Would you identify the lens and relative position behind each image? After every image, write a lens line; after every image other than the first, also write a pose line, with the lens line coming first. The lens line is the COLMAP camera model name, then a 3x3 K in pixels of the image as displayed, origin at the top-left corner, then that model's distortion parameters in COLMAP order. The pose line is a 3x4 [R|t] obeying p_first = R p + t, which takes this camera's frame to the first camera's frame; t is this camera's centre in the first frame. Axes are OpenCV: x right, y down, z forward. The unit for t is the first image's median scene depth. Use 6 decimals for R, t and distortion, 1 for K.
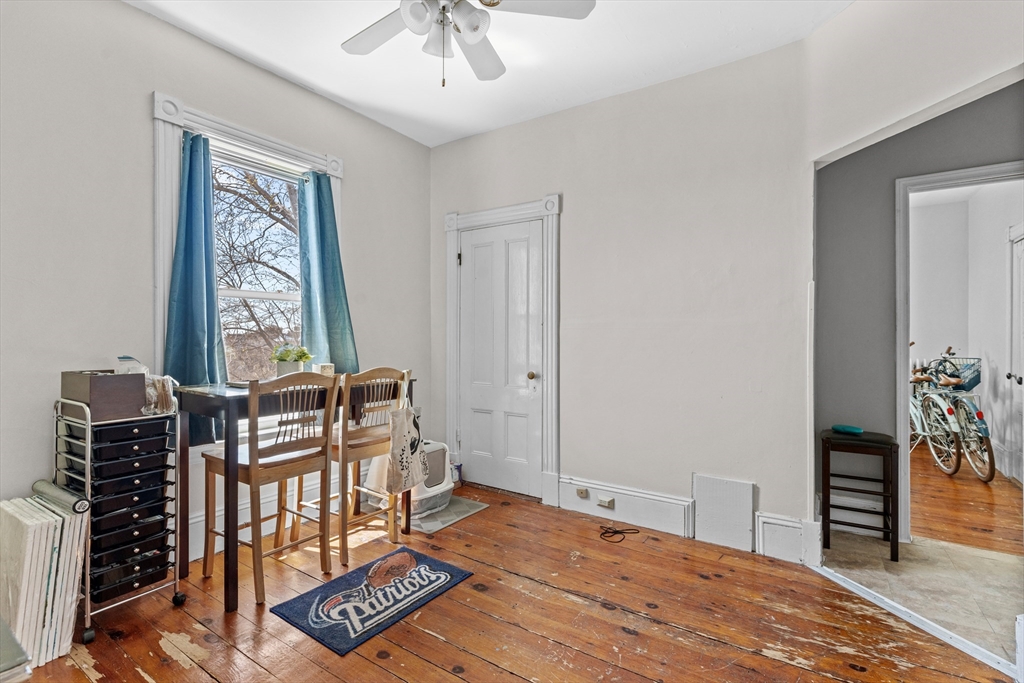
lens RADIAL K [[490.5, 0, 506.2], [0, 490.5, 342.4], [0, 0, 1]] dist [-0.003051, -0.000602]
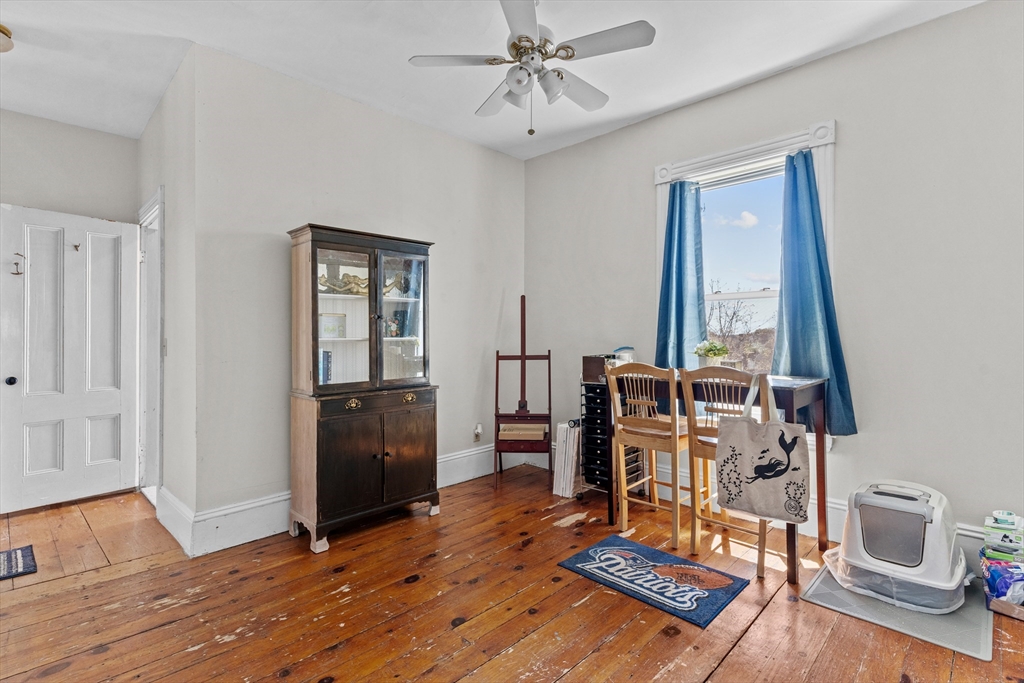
lens RADIAL K [[490.5, 0, 508.3], [0, 490.5, 331.7], [0, 0, 1]] dist [-0.003051, -0.000602]
pose [[-0.192793, -0.009592, -0.981193, 0.865824], [-0.007245, 0.999939, -0.008352, -0.004388], [0.981213, 0.005499, -0.192850, 0.923360]]
